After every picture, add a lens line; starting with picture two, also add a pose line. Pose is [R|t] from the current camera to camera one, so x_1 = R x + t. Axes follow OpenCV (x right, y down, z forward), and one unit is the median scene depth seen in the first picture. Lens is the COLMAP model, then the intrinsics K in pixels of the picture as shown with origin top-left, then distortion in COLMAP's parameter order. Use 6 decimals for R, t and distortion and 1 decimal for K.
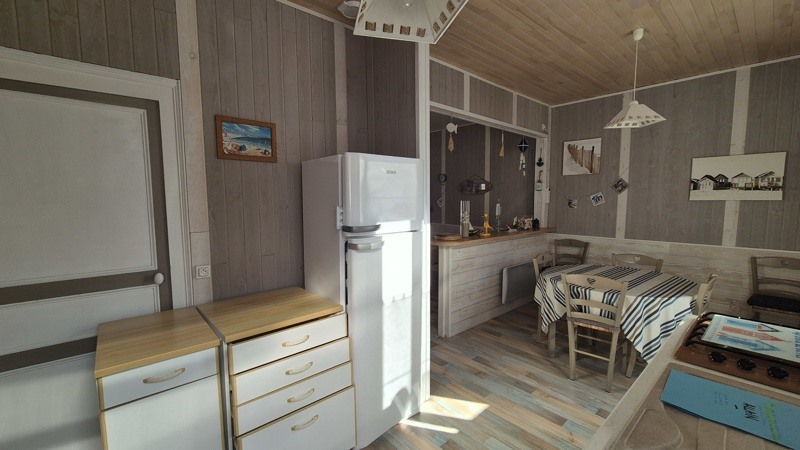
lens RADIAL K [[329.0, 0, 400.6], [0, 329.0, 226.3], [0, 0, 1]] dist [-0.000805, 0.000150]
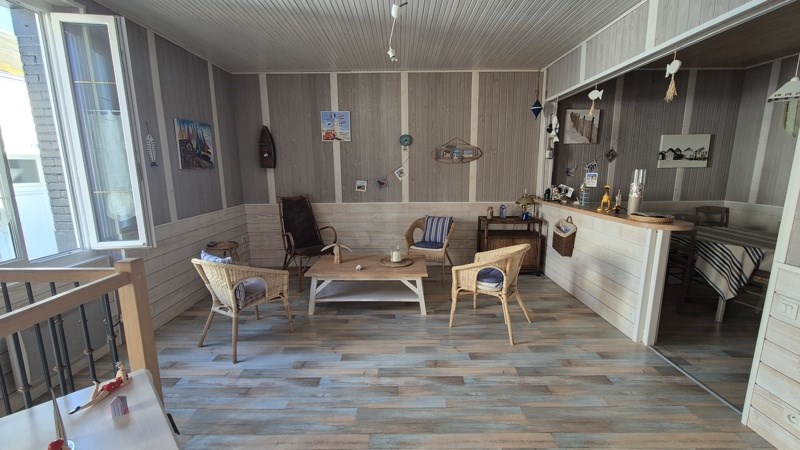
lens RADIAL K [[329.0, 0, 401.8], [0, 329.0, 222.8], [0, 0, 1]] dist [-0.000805, 0.000150]
pose [[0.653363, -0.131900, 0.745466, -0.669428], [0.072291, 0.991075, 0.111997, -0.071875], [-0.753585, -0.019284, 0.657067, 0.790178]]
